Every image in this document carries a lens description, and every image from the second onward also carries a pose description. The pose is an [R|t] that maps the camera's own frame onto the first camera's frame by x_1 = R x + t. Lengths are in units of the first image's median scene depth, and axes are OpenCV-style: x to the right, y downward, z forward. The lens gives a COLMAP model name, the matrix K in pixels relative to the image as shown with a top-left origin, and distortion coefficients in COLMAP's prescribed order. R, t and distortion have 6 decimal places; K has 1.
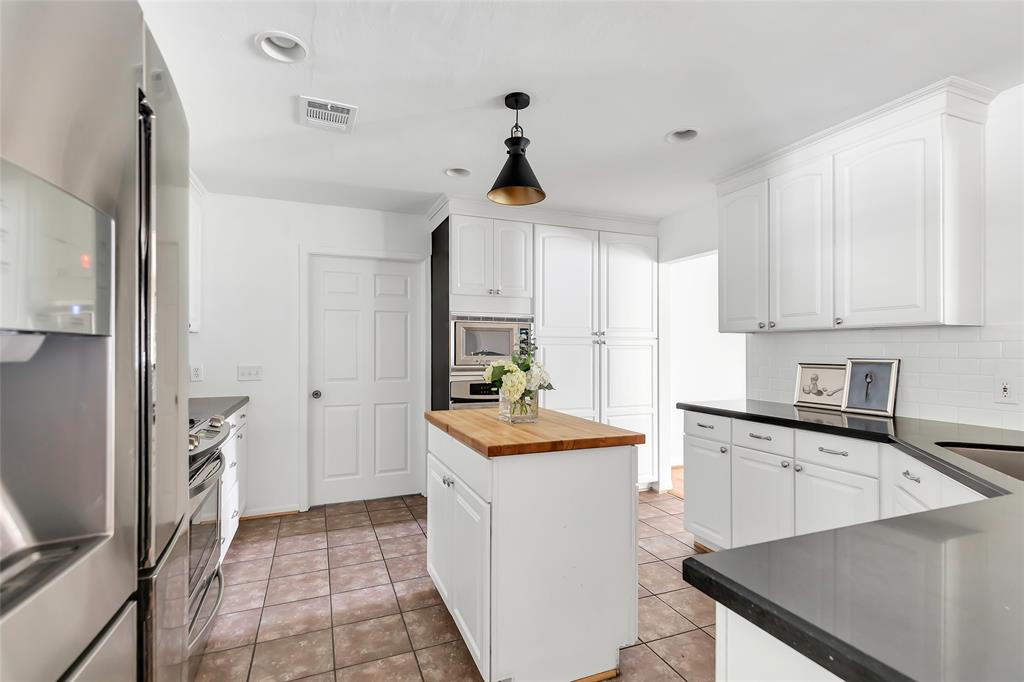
lens RADIAL K [[471.2, 0, 518.2], [0, 471.2, 349.6], [0, 0, 1]] dist [0.012579, 0.000419]
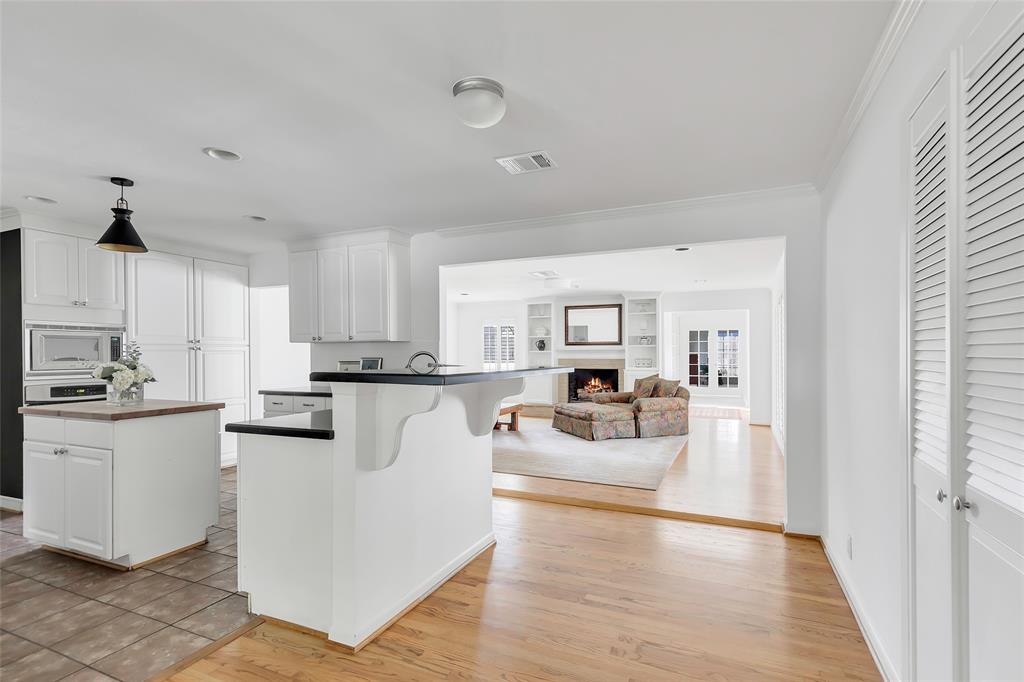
lens RADIAL K [[471.2, 0, 517.1], [0, 471.2, 351.2], [0, 0, 1]] dist [0.012579, 0.000419]
pose [[0.723401, -0.005653, 0.690405, -0.096102], [0.008246, 0.999966, -0.000453, -0.001404], [-0.690379, 0.006021, 0.723423, -0.619016]]
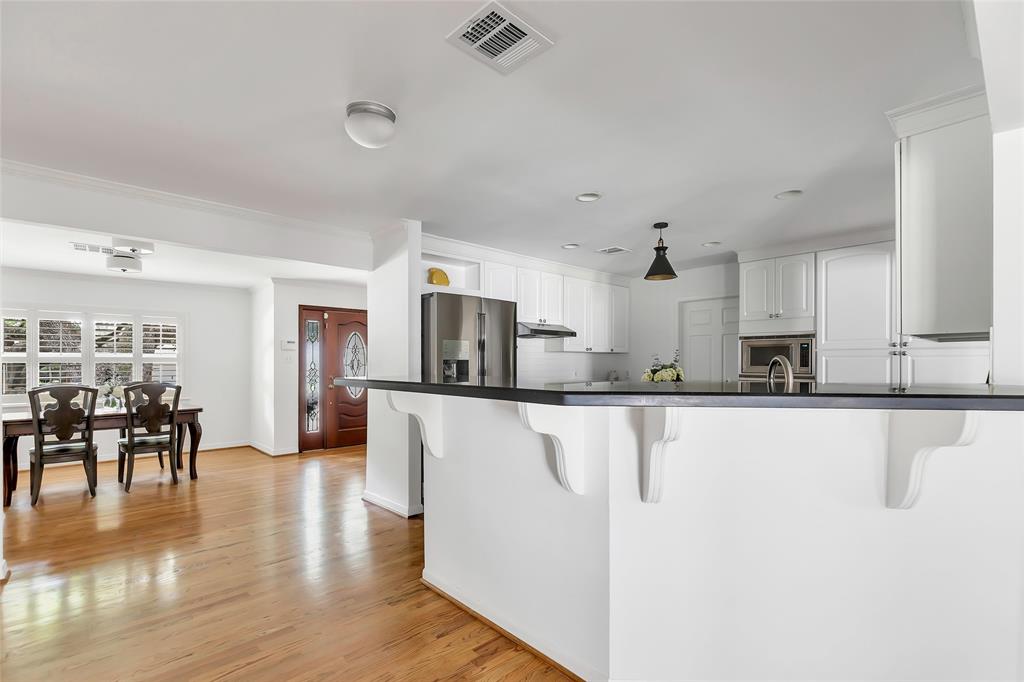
lens RADIAL K [[471.2, 0, 490.9], [0, 471.2, 361.6], [0, 0, 1]] dist [0.012579, 0.000419]
pose [[0.328414, -0.003849, -0.944526, 1.063594], [0.002048, 0.999992, -0.003363, 0.003763], [0.944532, -0.000830, 0.328419, -0.159668]]
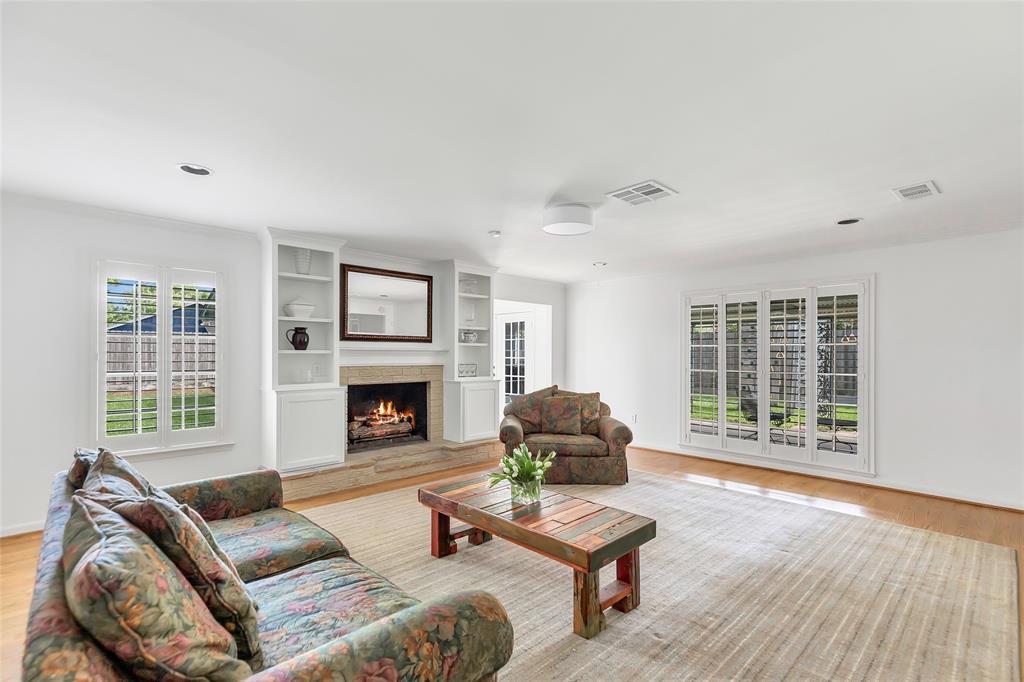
lens RADIAL K [[471.2, 0, 522.6], [0, 471.2, 345.8], [0, 0, 1]] dist [0.012579, 0.000419]
pose [[-0.363353, 0.007986, 0.931617, 0.601862], [-0.004820, 0.999934, -0.010451, -0.005135], [-0.931639, -0.008288, -0.363290, 1.528413]]
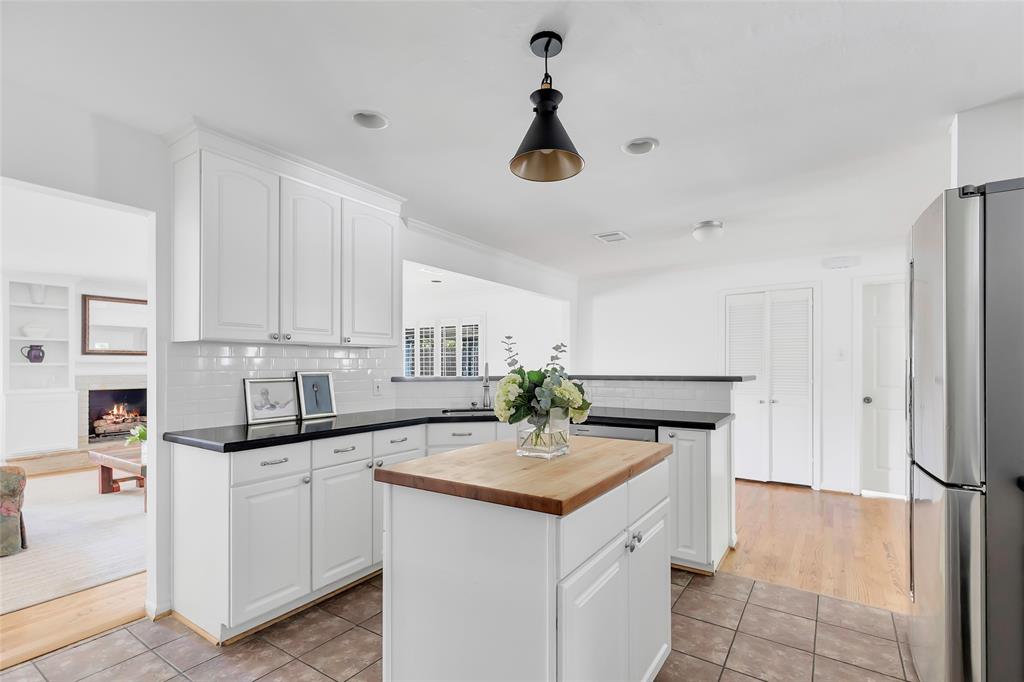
lens RADIAL K [[471.2, 0, 513.9], [0, 471.2, 361.3], [0, 0, 1]] dist [0.012579, 0.000419]
pose [[-0.539959, 0.004020, 0.841681, -0.448759], [0.000721, 0.999990, -0.004314, -0.000008], [-0.841691, -0.001722, -0.539957, 1.041576]]
